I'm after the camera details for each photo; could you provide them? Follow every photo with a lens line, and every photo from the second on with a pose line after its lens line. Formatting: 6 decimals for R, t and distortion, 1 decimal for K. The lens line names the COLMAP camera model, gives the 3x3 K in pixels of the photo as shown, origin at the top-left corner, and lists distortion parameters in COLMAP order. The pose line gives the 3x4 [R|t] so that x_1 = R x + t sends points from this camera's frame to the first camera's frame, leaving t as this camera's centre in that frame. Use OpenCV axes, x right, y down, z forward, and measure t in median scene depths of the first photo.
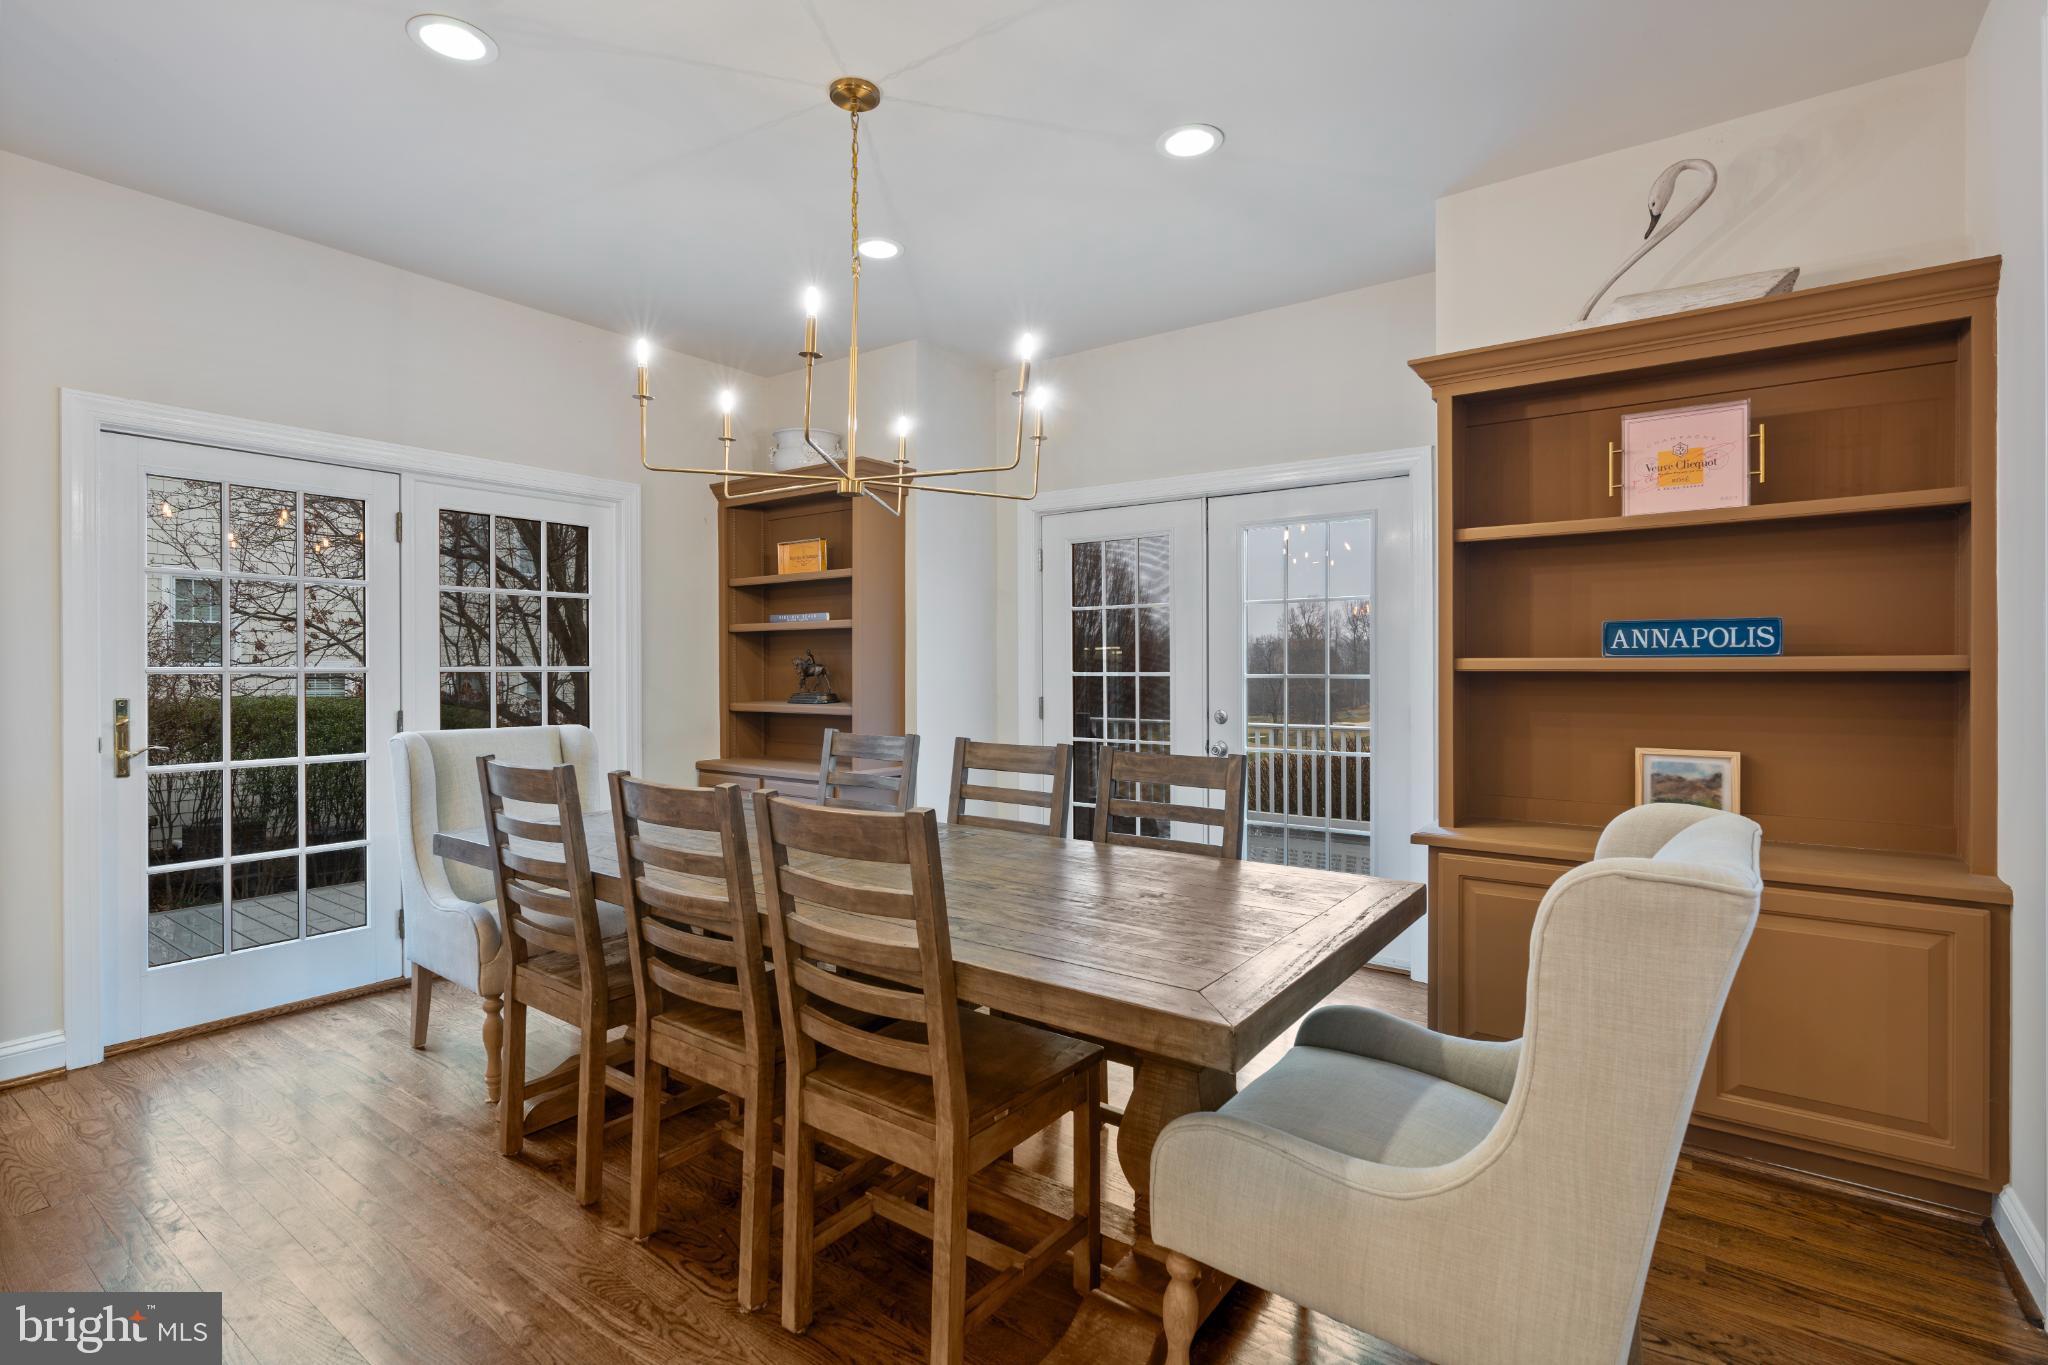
lens RADIAL K [[970.3, 0, 1013.3], [0, 970.3, 665.1], [0, 0, 1]] dist [-0.010032, 0.001967]
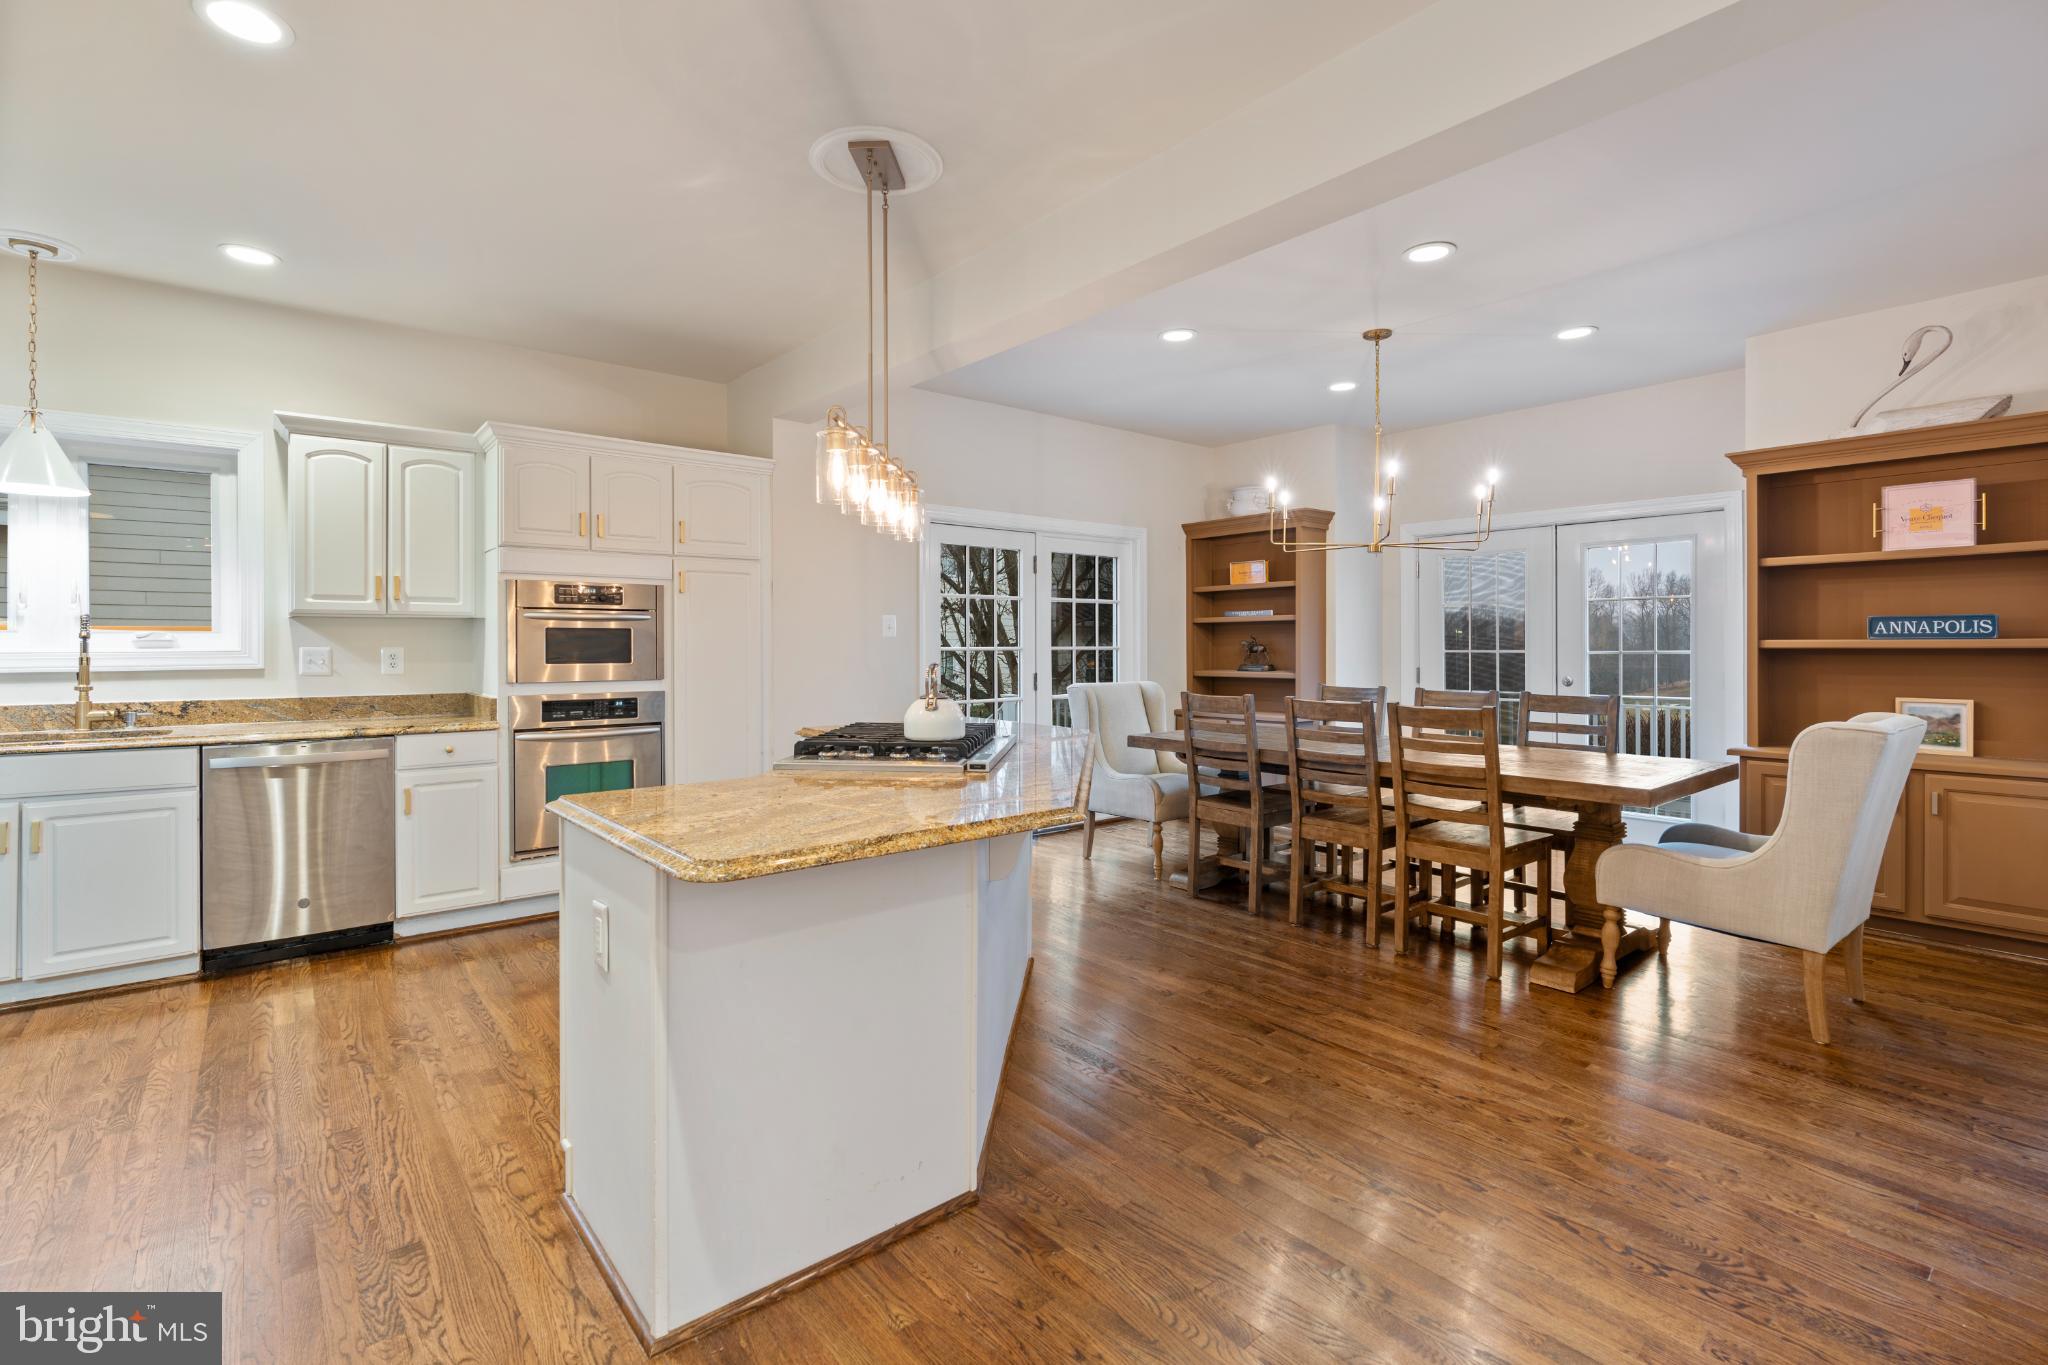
lens RADIAL K [[935.5, 0, 1009.3], [0, 935.5, 647.4], [0, 0, 1]] dist [-0.008190, 0.002915]
pose [[0.966666, -0.001333, -0.256036, -0.335254], [0.001913, 0.999996, 0.002016, -0.000745], [0.256032, -0.002439, 0.966665, -0.777475]]
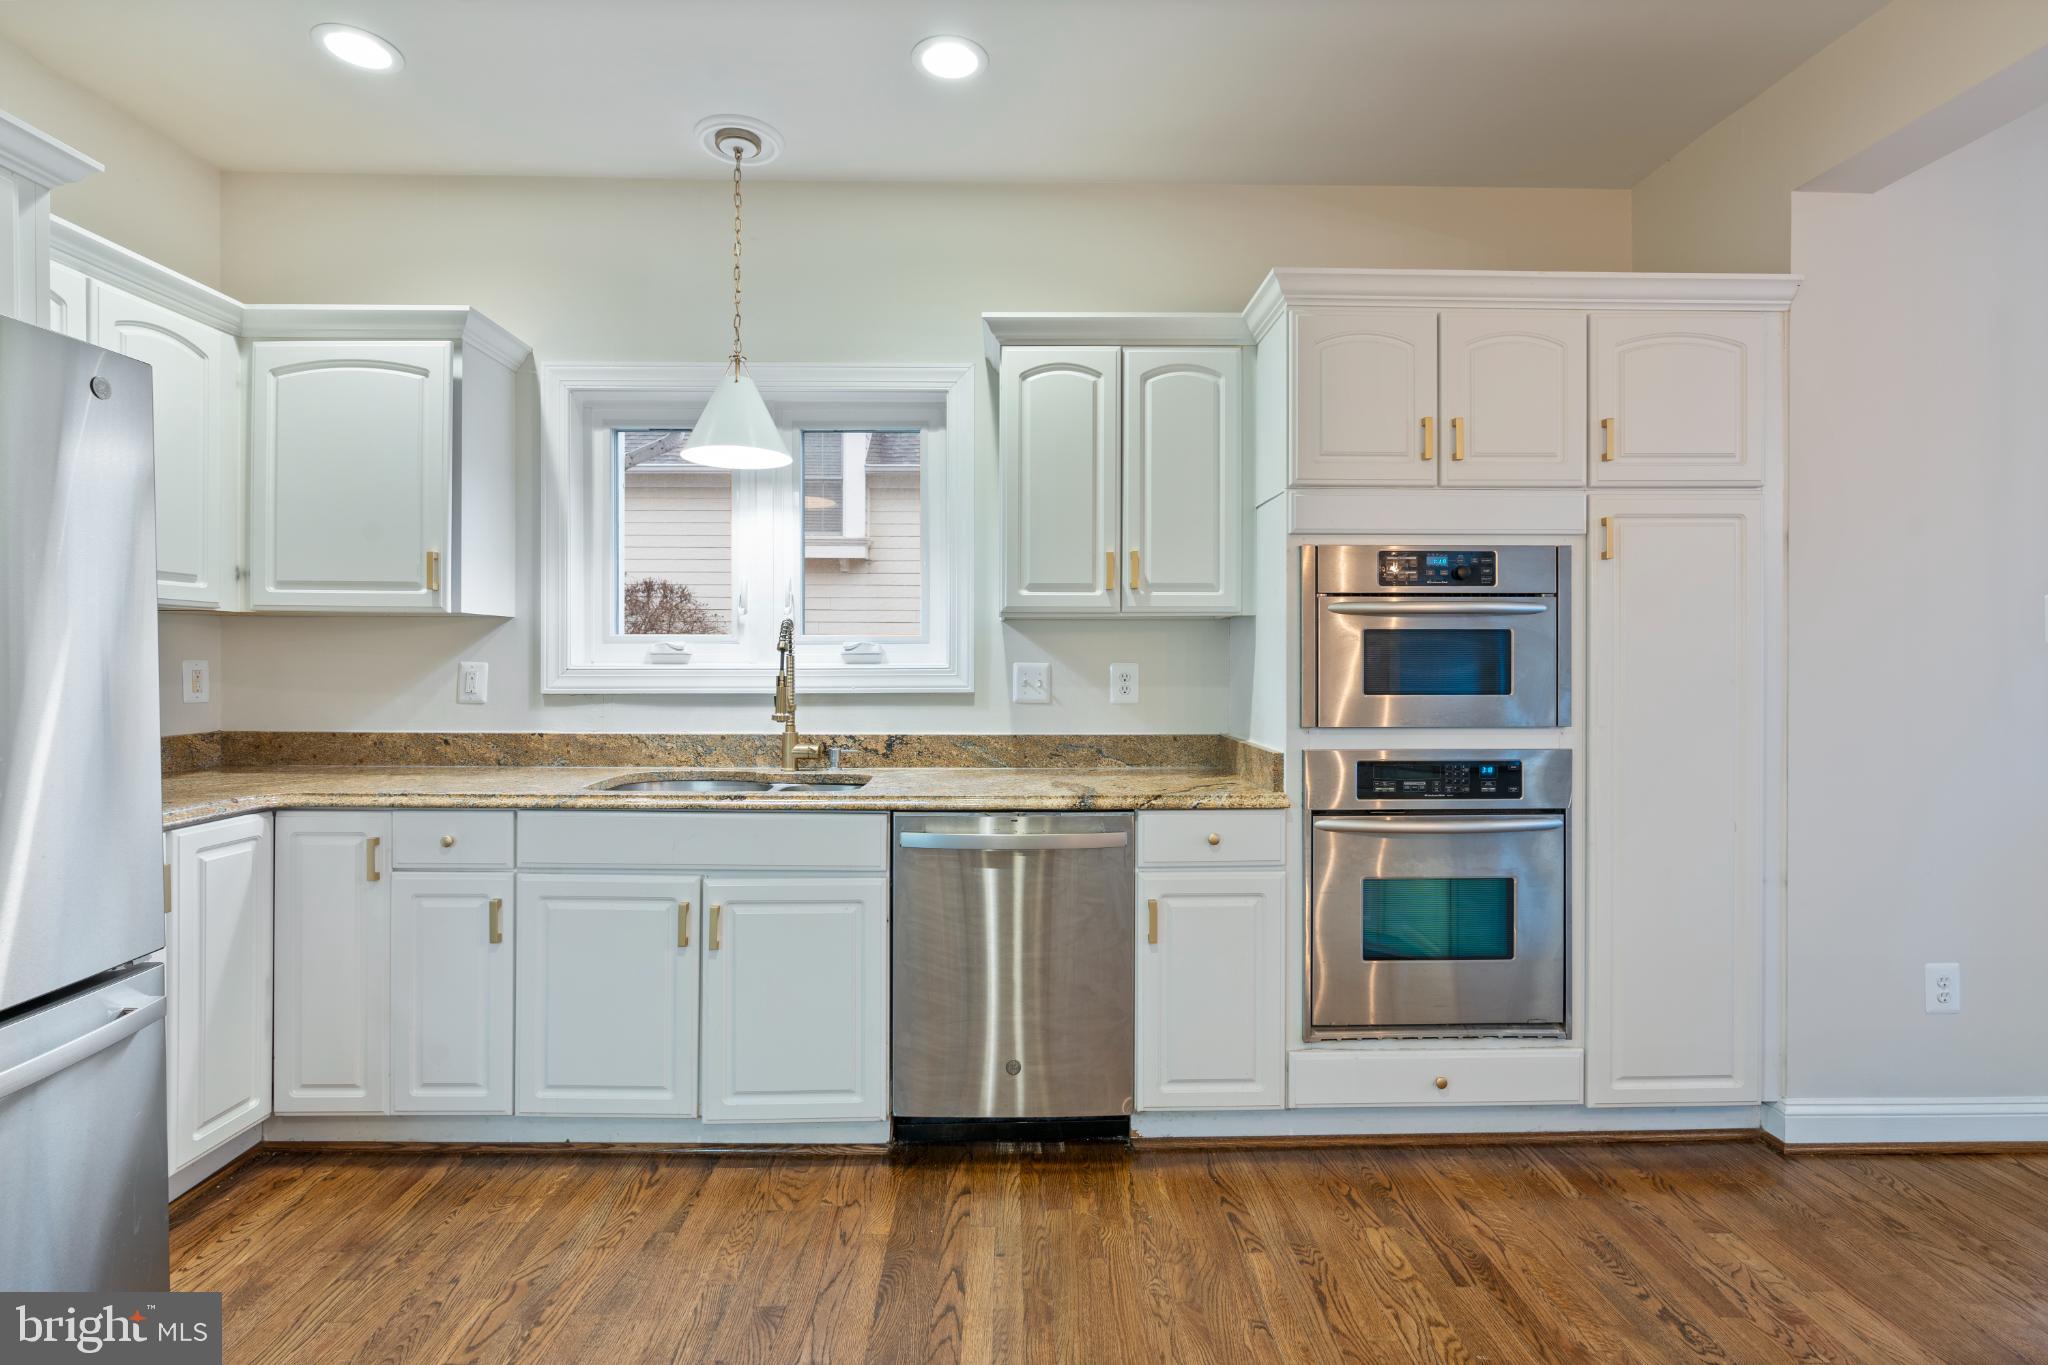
lens RADIAL K [[935.5, 0, 1013.9], [0, 935.5, 664.3], [0, 0, 1]] dist [-0.008190, 0.002915]
pose [[0.602951, 0.003112, -0.797772, -0.950240], [-0.000504, 0.999994, 0.003520, -0.002284], [0.797778, -0.001720, 0.602949, -0.280419]]
